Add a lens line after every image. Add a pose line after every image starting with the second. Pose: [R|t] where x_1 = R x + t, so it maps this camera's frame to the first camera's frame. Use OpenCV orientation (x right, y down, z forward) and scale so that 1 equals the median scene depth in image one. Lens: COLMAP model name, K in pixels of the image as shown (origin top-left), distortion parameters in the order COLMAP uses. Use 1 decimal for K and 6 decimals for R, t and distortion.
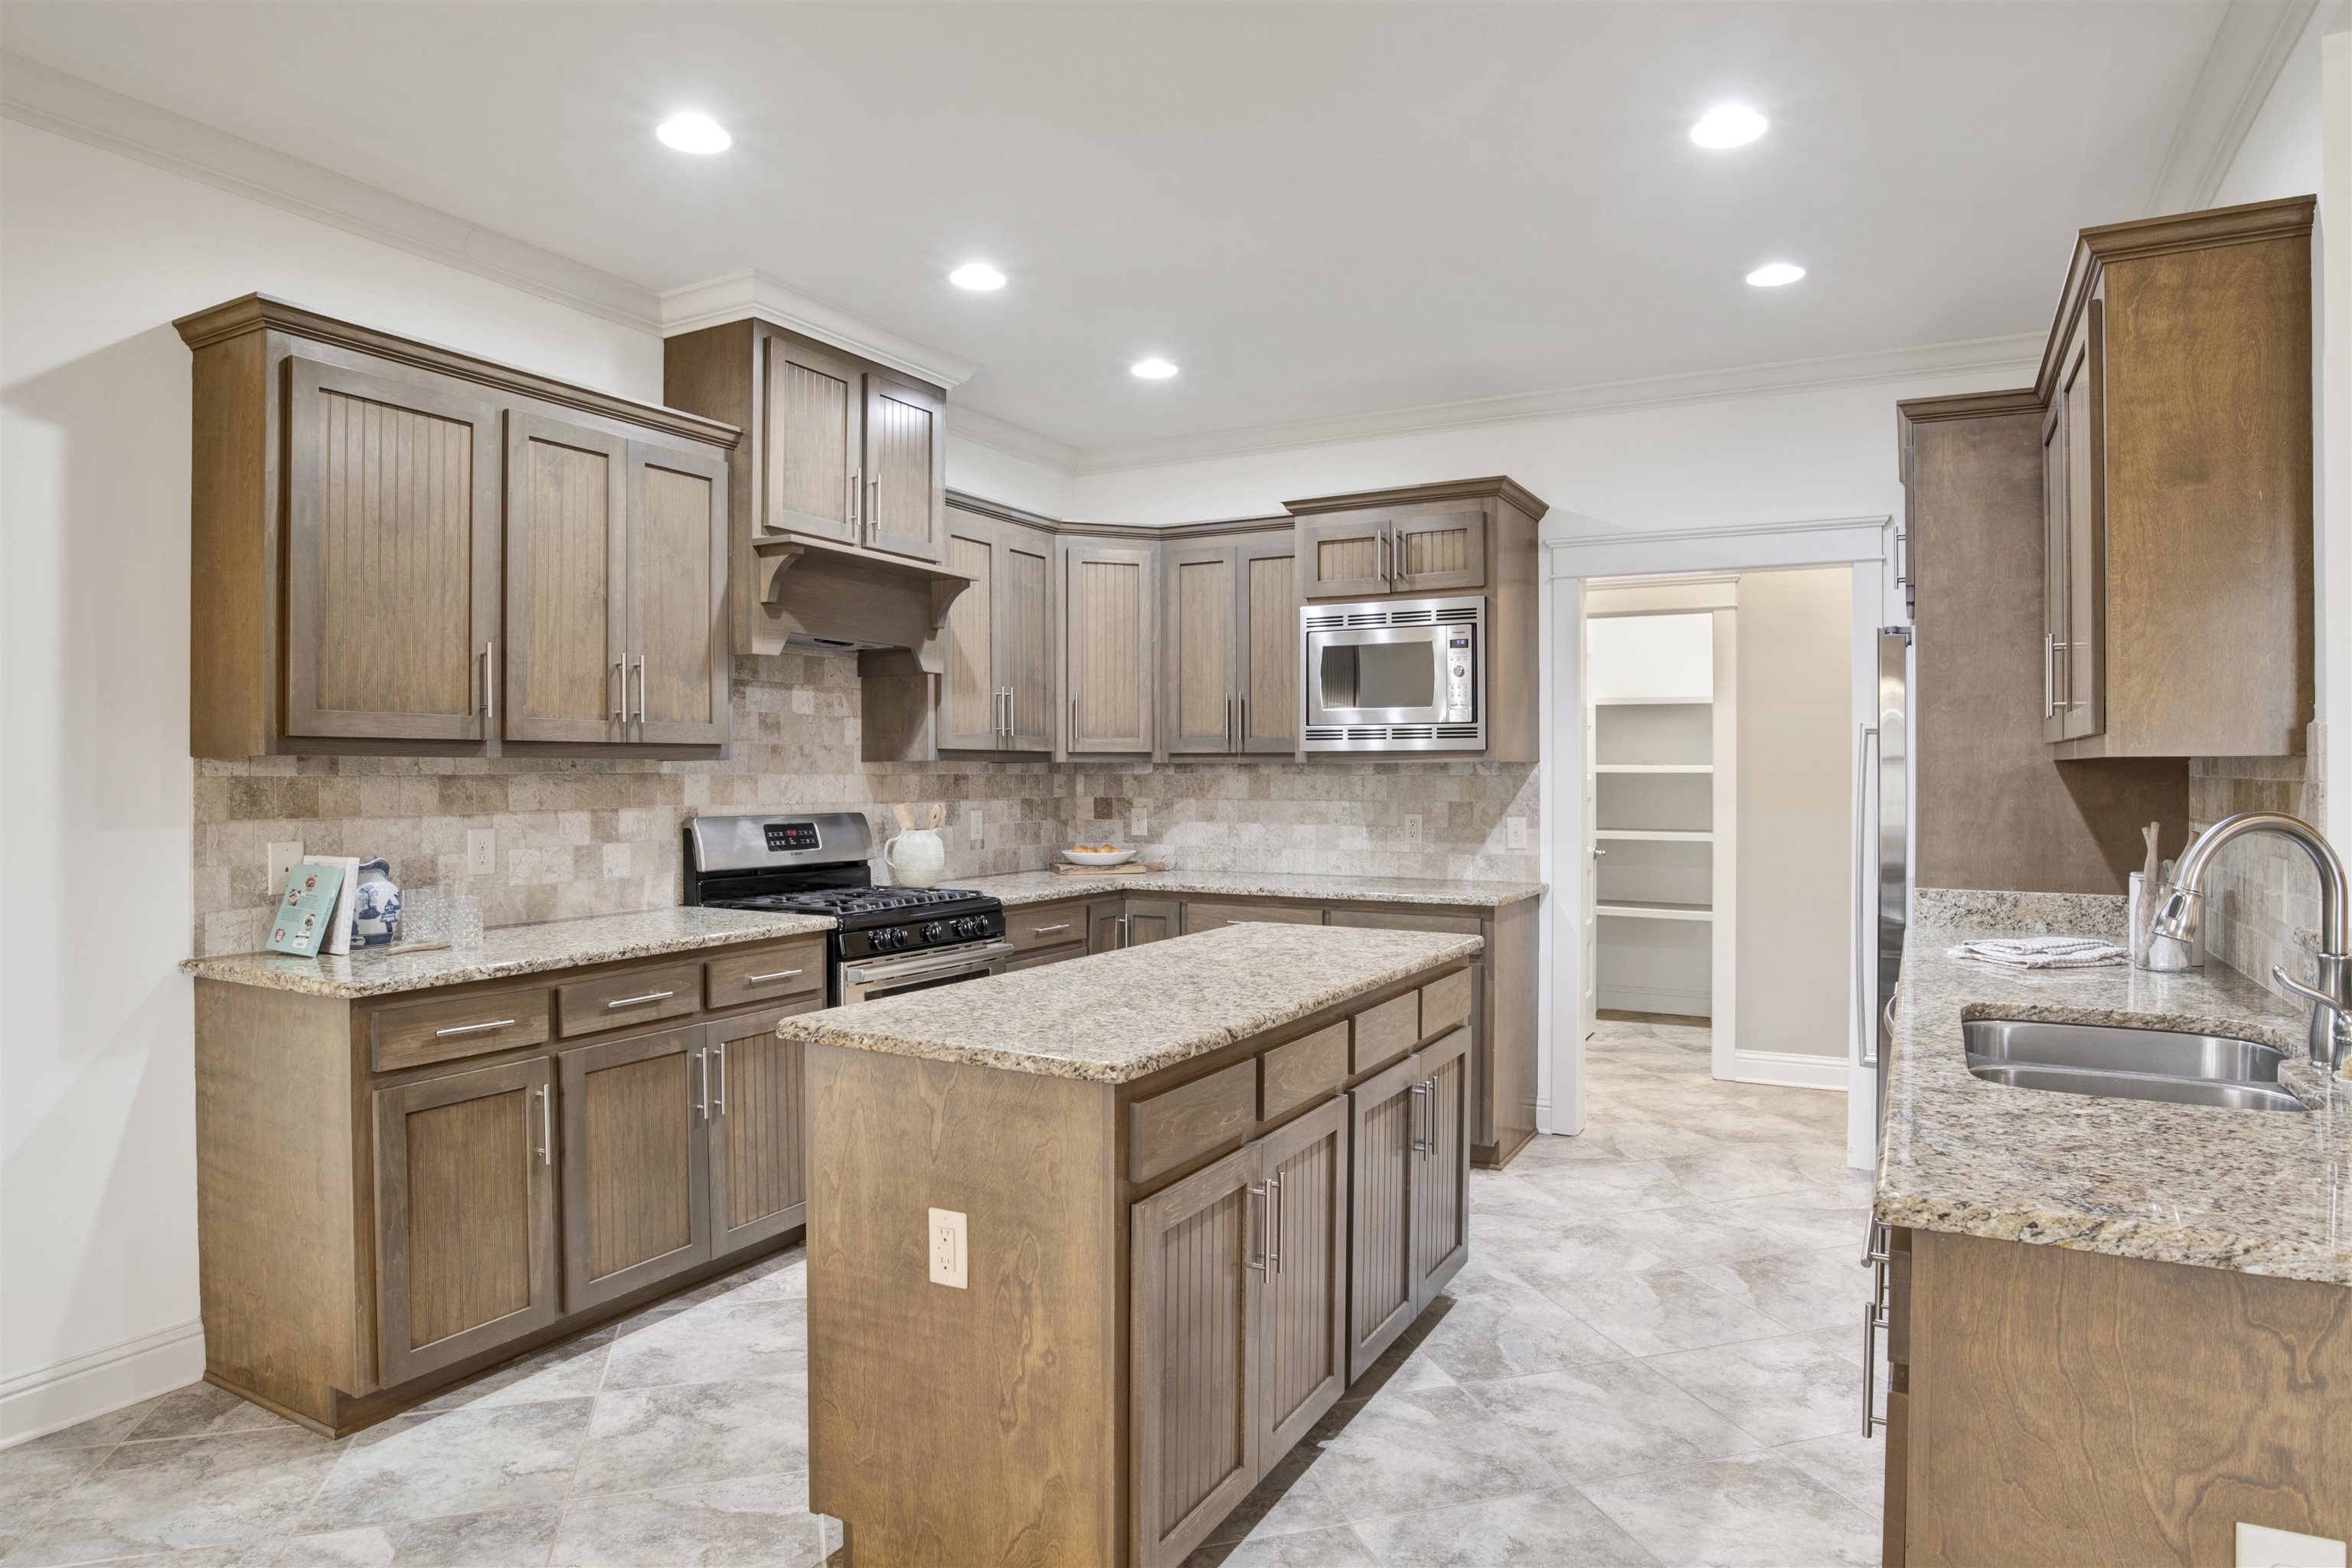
lens RADIAL K [[1347.4, 0, 1196.4], [0, 1347.4, 780.3], [0, 0, 1]] dist [-0.048902, 0.000954]
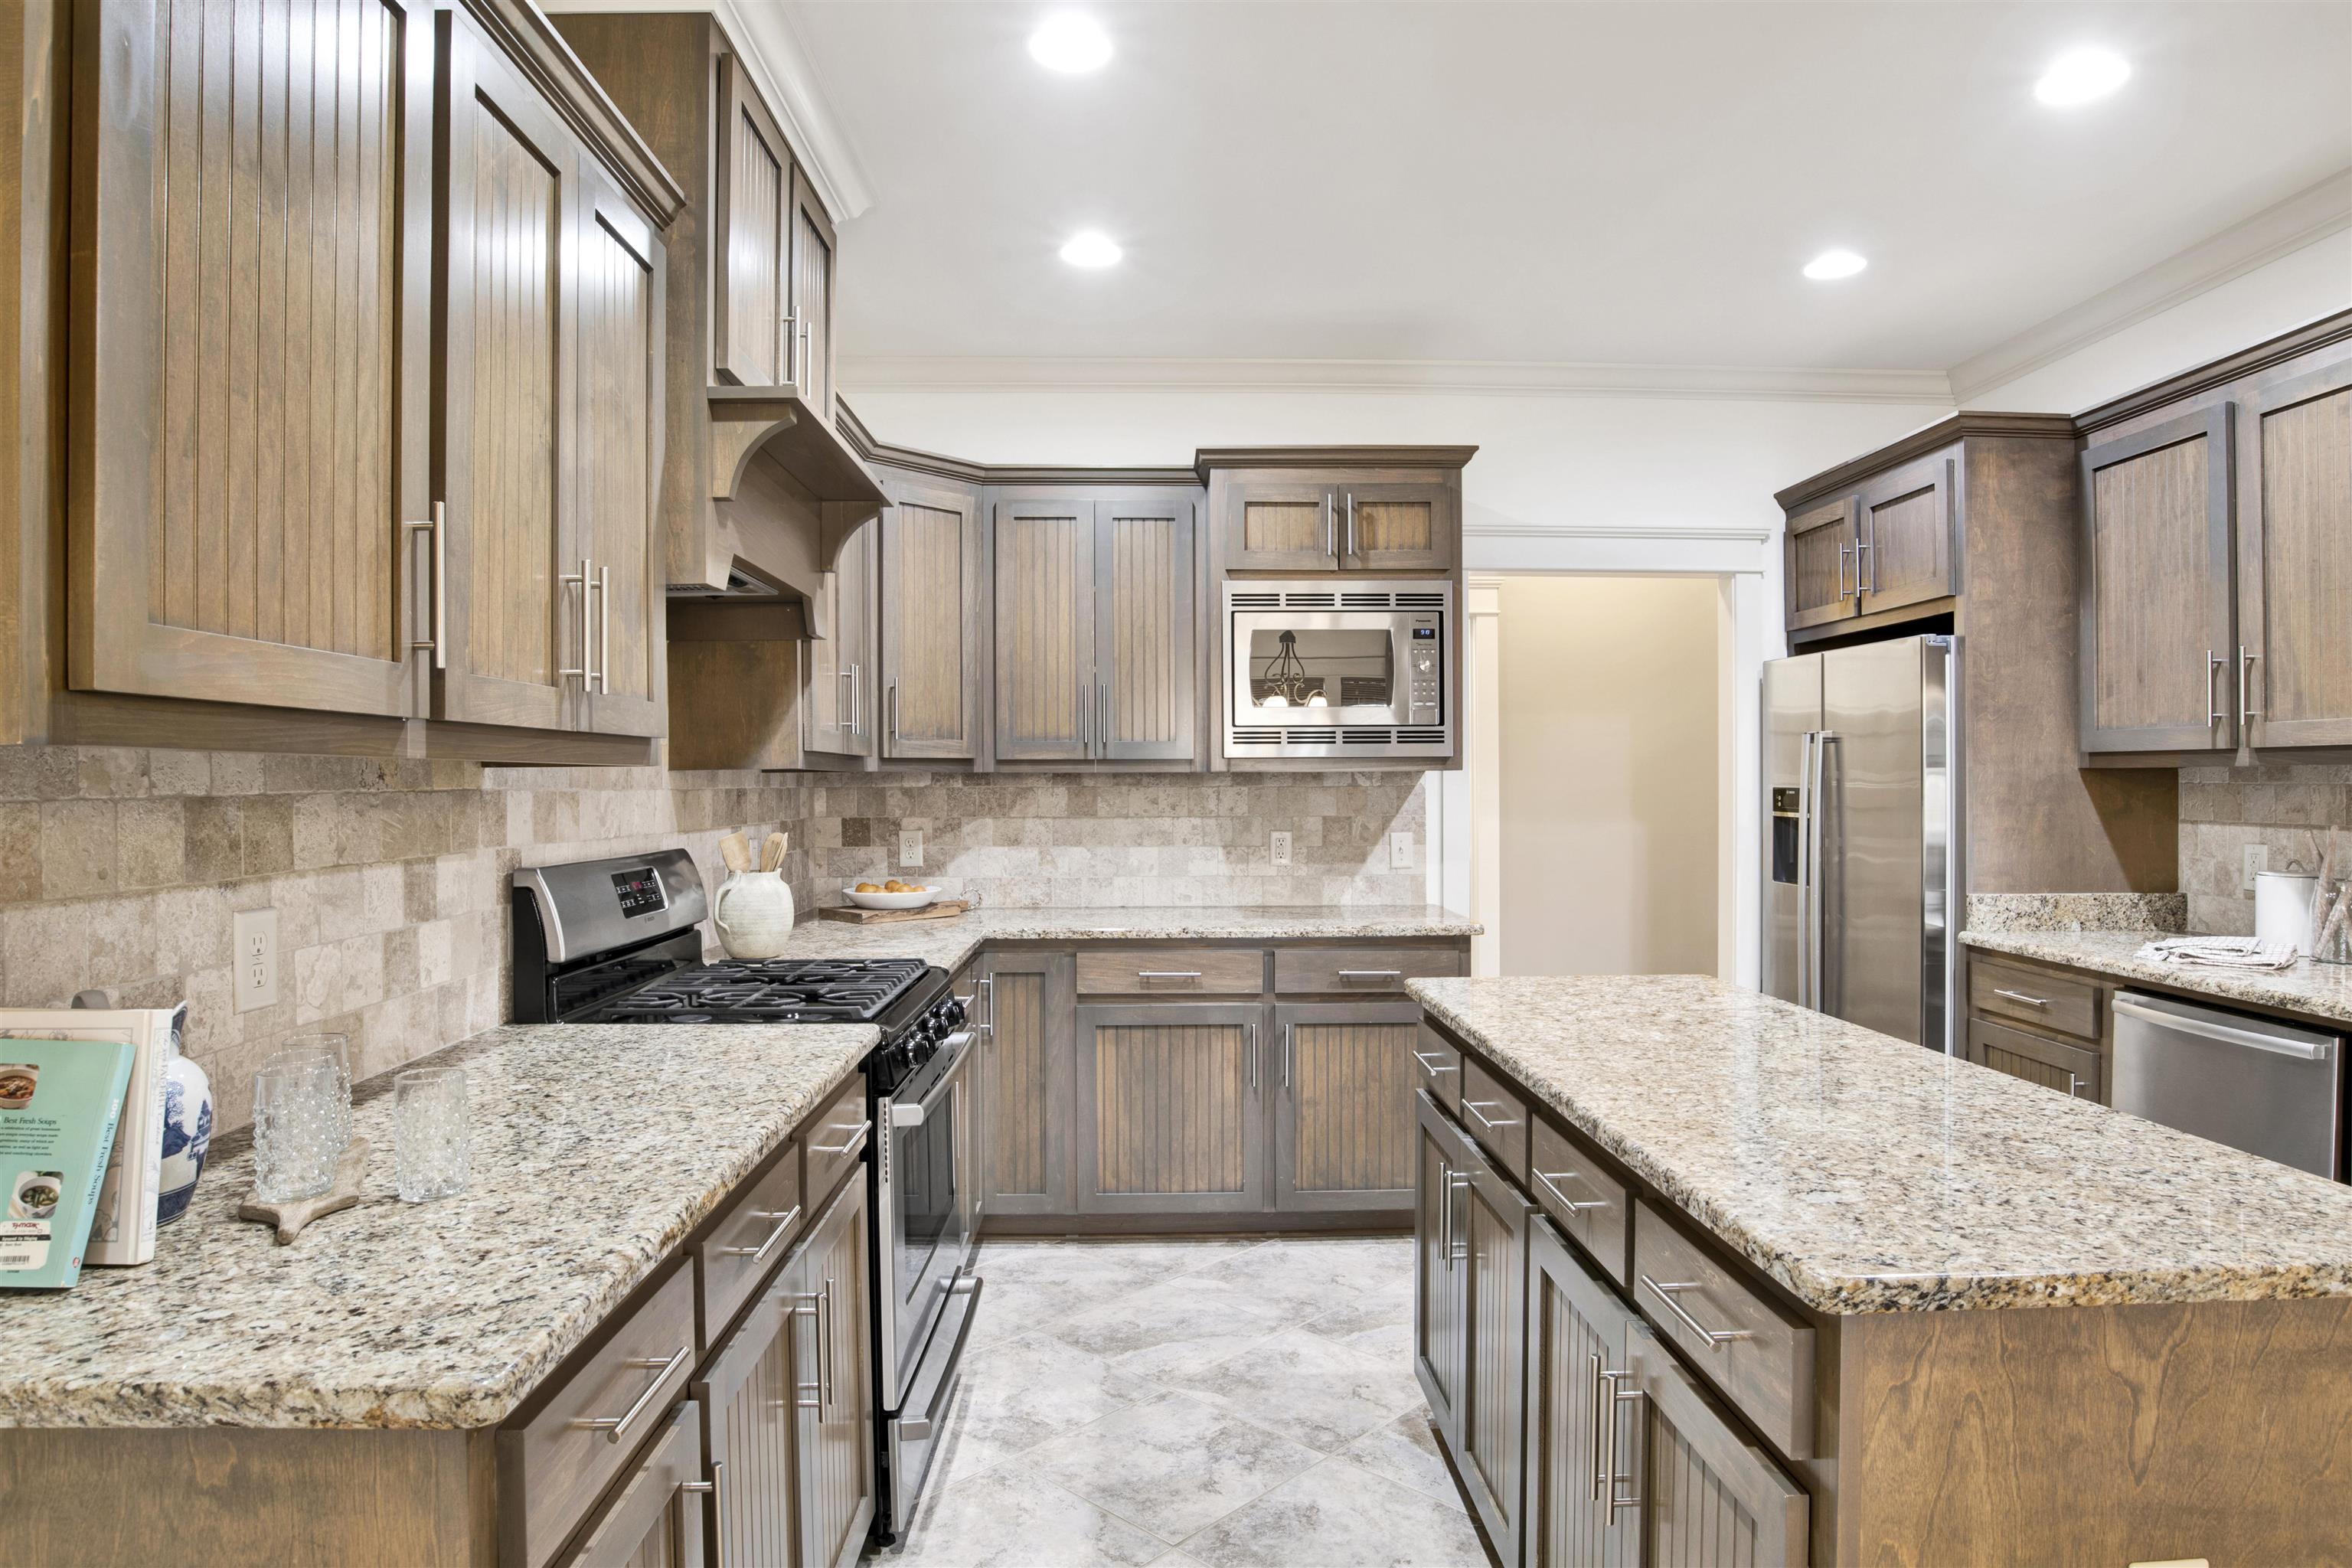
lens RADIAL K [[1334.2, 0, 1186.6], [0, 1334.2, 789.2], [0, 0, 1]] dist [-0.054217, 0.016843]
pose [[0.866391, -0.006750, 0.499321, -0.367959], [0.007725, 0.999970, 0.000113, -0.002918], [-0.499307, 0.003760, 0.866417, 0.334130]]
